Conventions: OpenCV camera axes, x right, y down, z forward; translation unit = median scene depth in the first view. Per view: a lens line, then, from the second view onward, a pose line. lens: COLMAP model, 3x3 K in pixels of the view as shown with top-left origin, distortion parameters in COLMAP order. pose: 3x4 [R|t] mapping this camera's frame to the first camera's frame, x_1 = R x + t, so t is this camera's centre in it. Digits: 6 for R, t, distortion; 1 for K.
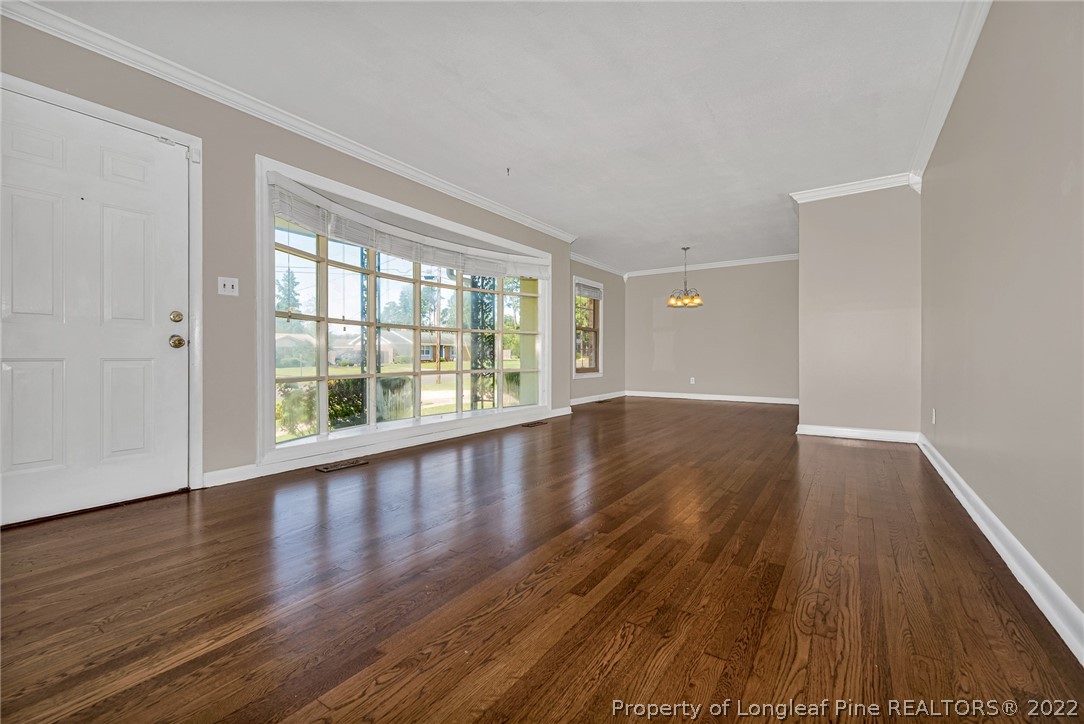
lens RADIAL K [[456.3, 0, 536.8], [0, 456.3, 363.0], [0, 0, 1]] dist [0.015868, 0.000023]
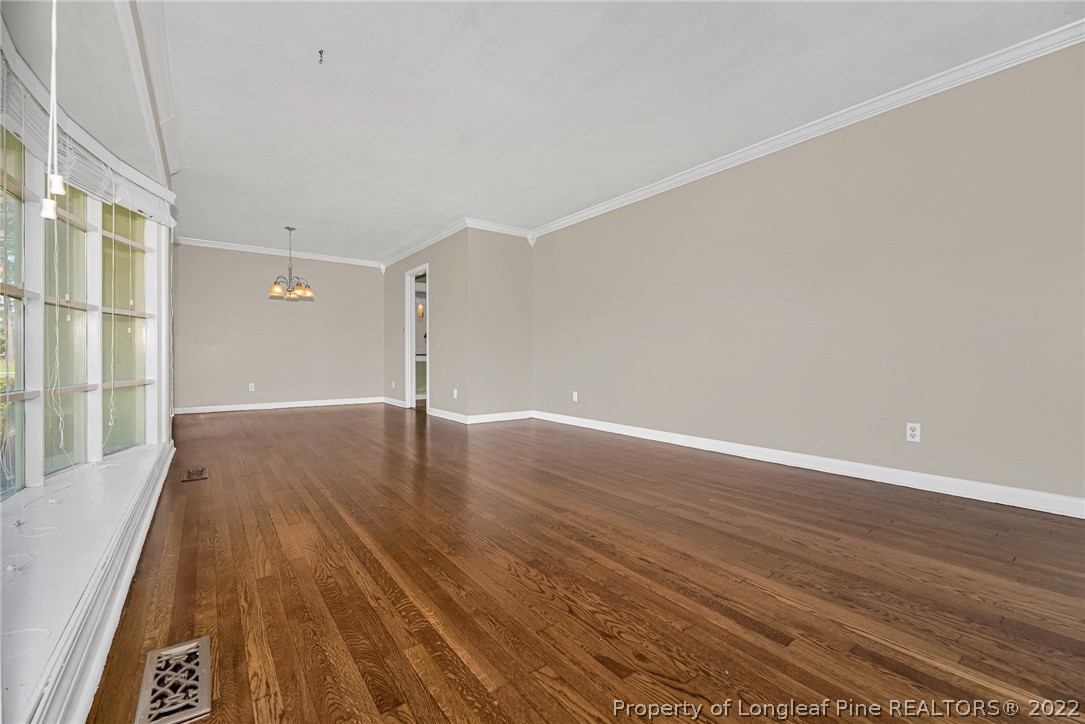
lens RADIAL K [[456.7, 0, 540.4], [0, 456.7, 357.2], [0, 0, 1]] dist [0.015868, 0.000023]
pose [[0.327873, 0.006328, 0.944701, -0.434643], [0.017205, 0.999772, -0.012668, 0.001397], [-0.944565, 0.020407, 0.327689, 0.423626]]
